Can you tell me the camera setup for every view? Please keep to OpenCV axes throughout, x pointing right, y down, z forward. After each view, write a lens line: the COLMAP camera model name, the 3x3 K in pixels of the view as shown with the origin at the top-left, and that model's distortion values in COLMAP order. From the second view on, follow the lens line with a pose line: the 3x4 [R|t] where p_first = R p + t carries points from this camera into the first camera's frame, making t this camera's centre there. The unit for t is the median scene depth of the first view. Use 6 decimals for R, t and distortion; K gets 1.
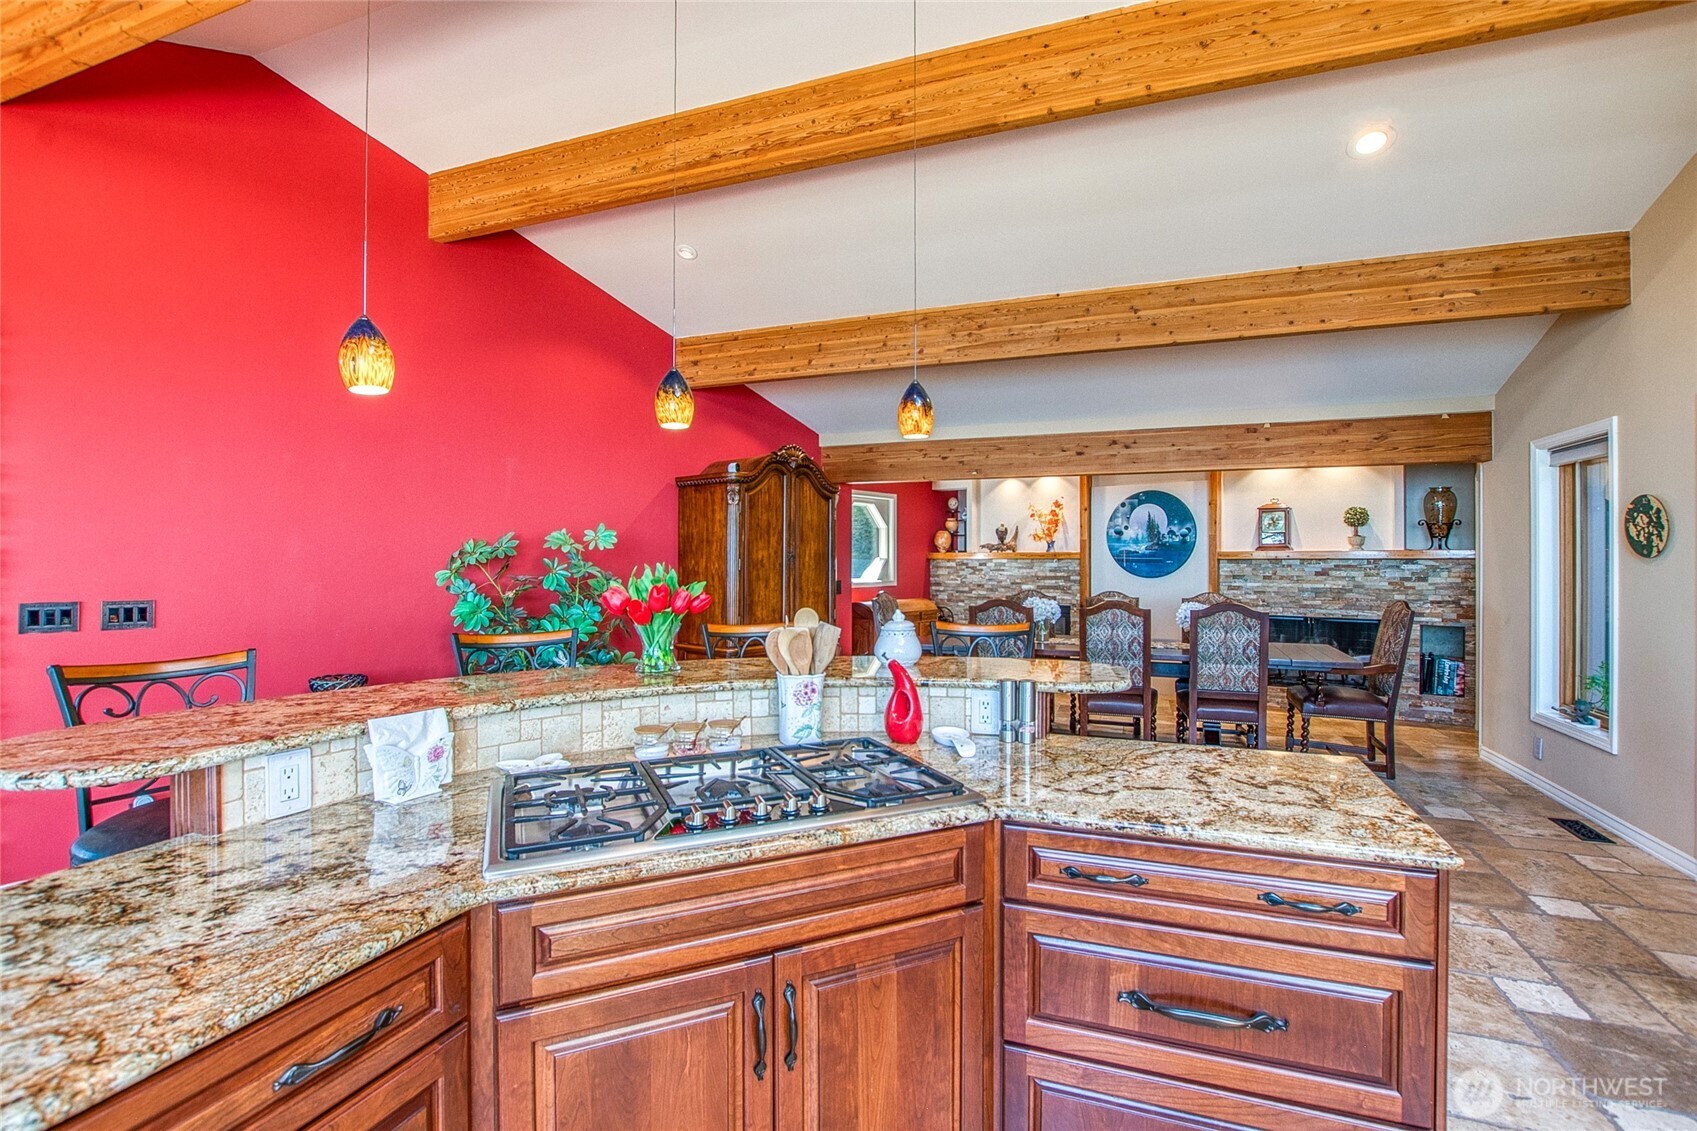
lens RADIAL K [[758.5, 0, 853.5], [0, 758.5, 564.5], [0, 0, 1]] dist [-0.012358, 0.000485]
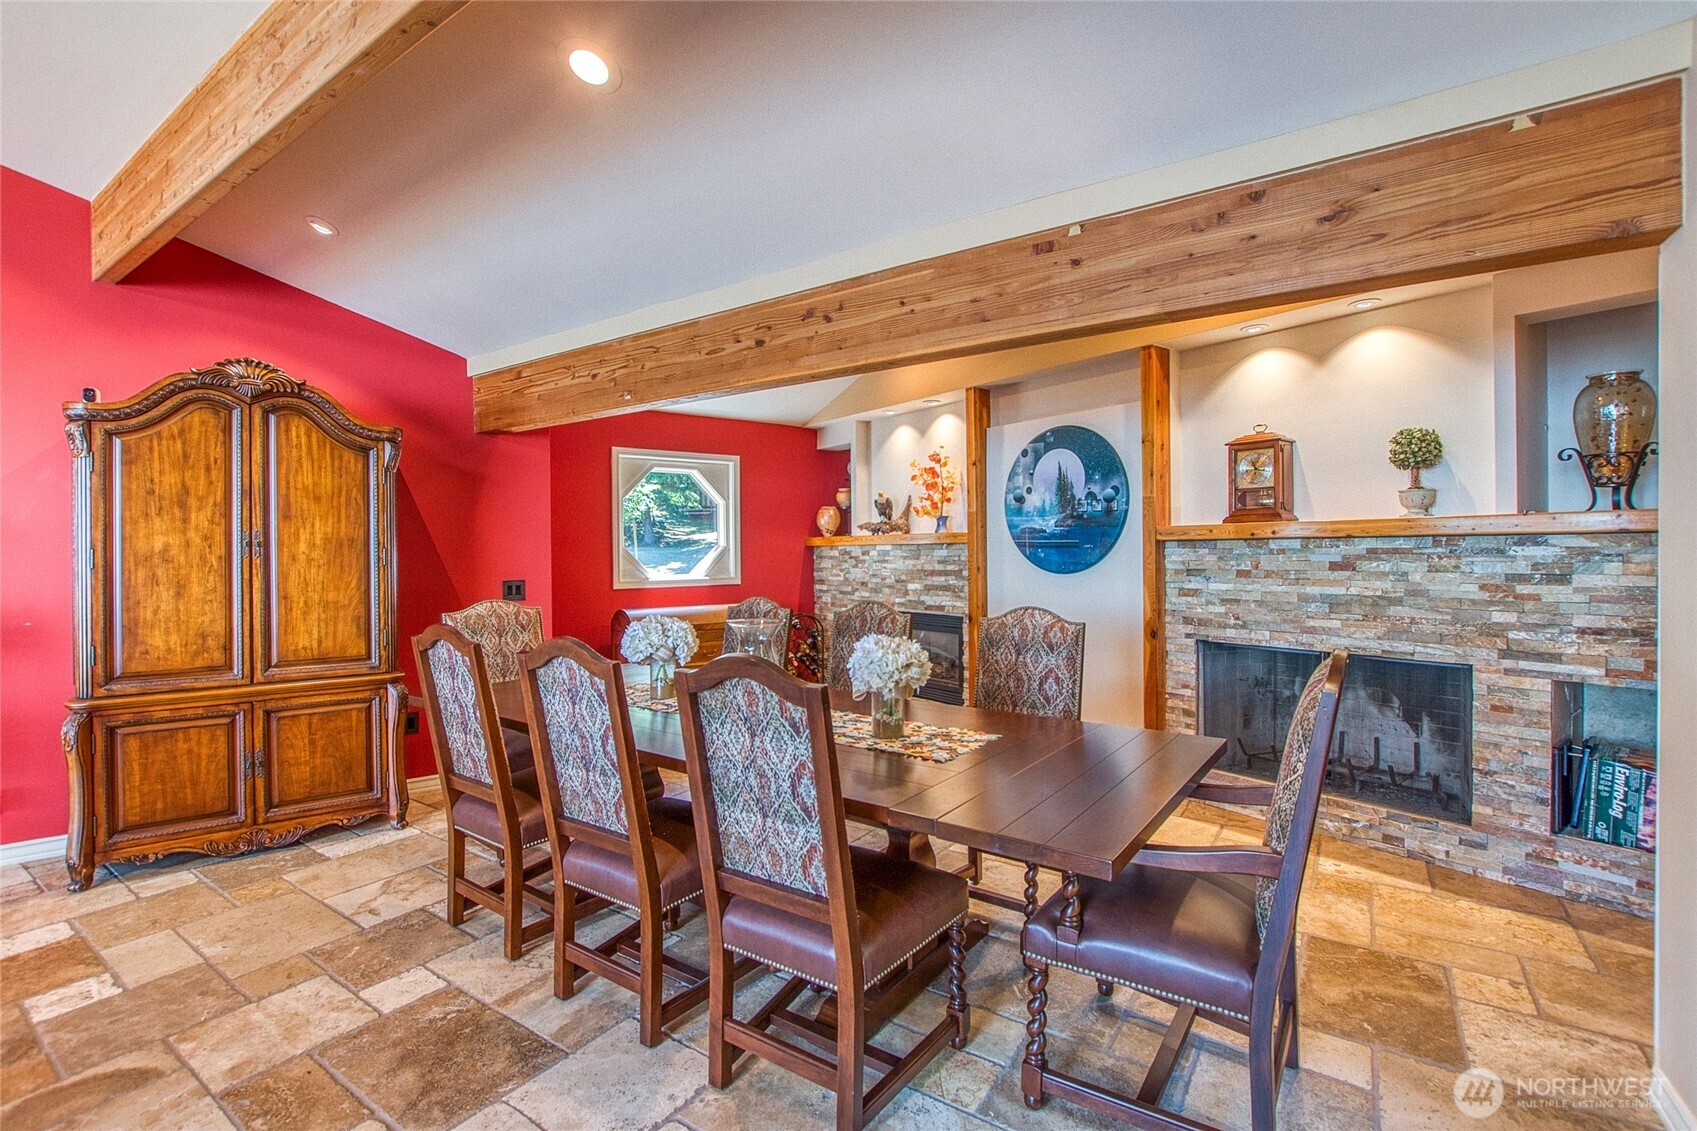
lens RADIAL K [[758.5, 0, 846.6], [0, 758.5, 565.4], [0, 0, 1]] dist [-0.012358, 0.000485]
pose [[0.971018, -0.005997, -0.238931, 0.399480], [0.009621, 0.999856, 0.014006, 0.001354], [0.238812, -0.015899, 0.970936, 0.413978]]
